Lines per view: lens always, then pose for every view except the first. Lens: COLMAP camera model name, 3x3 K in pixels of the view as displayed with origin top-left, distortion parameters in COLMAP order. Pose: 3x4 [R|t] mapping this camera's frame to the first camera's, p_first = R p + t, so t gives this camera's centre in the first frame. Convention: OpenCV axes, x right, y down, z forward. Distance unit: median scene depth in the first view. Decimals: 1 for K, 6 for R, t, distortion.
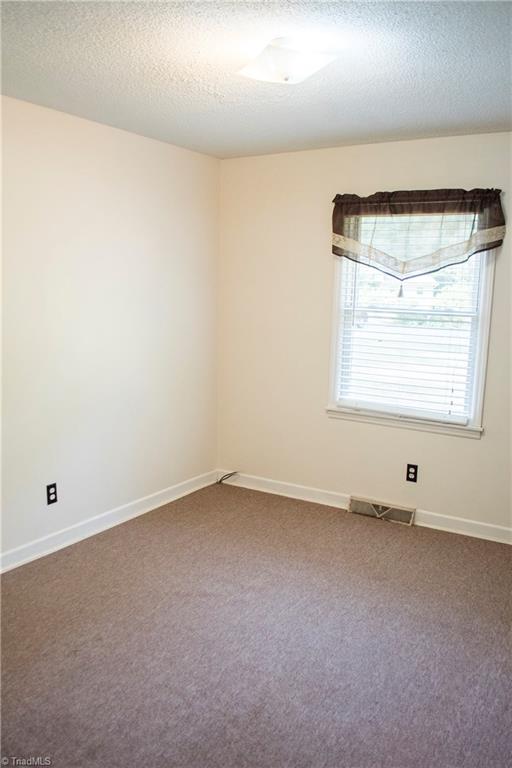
lens RADIAL K [[633.8, 0, 254.7], [0, 633.8, 396.8], [0, 0, 1]] dist [-0.071390, 0.003696]
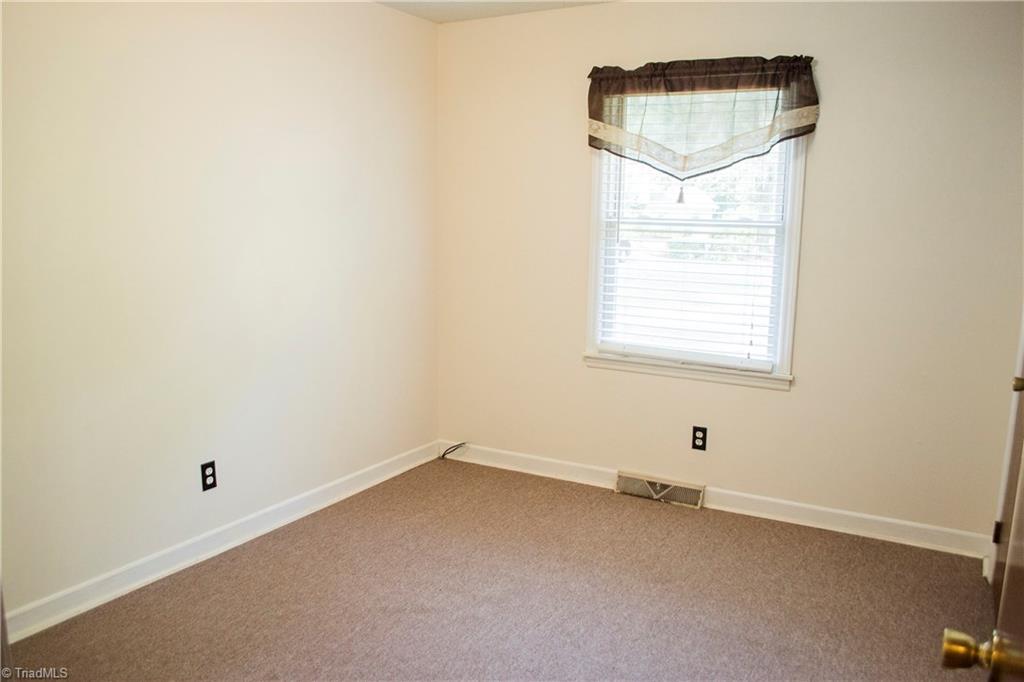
lens RADIAL K [[806.8, 0, 529.4], [0, 806.8, 348.8], [0, 0, 1]] dist [-0.068035, 0.003814]
pose [[0.998590, -0.015413, 0.050801, 0.000950], [0.015619, 0.999871, -0.003663, 0.016110], [-0.050738, 0.004451, 0.998702, 0.060446]]
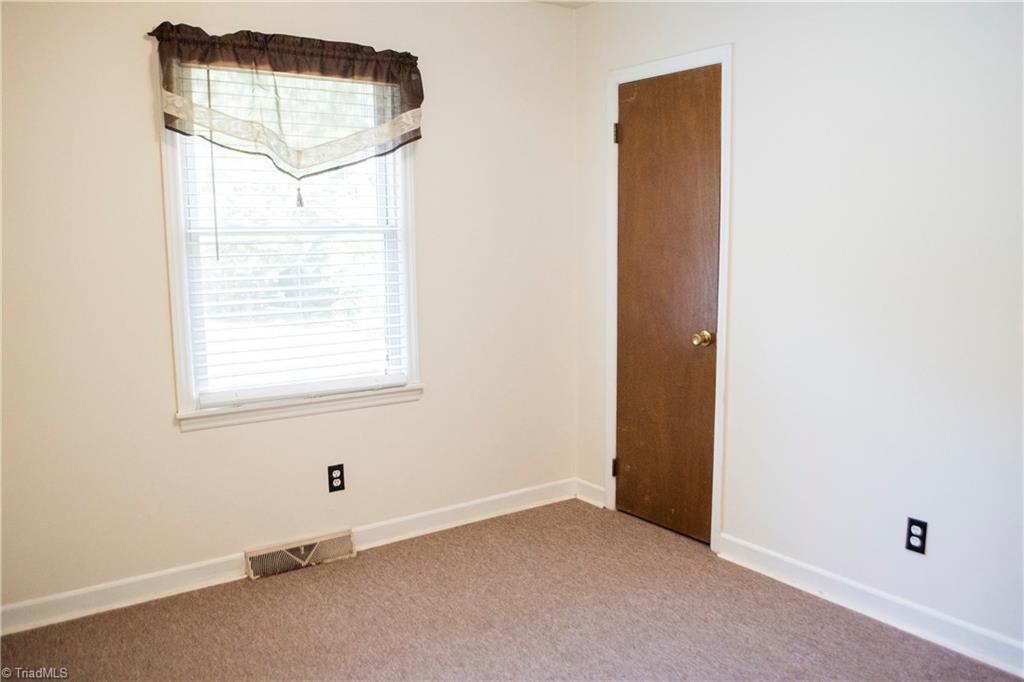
lens RADIAL K [[825.1, 0, 499.9], [0, 825.1, 345.3], [0, 0, 1]] dist [-0.083489, 0.010419]
pose [[0.382687, -0.158229, 0.910228, -0.464017], [0.171489, 0.980269, 0.098305, -0.071748], [-0.907823, 0.118474, 0.402271, 0.527021]]
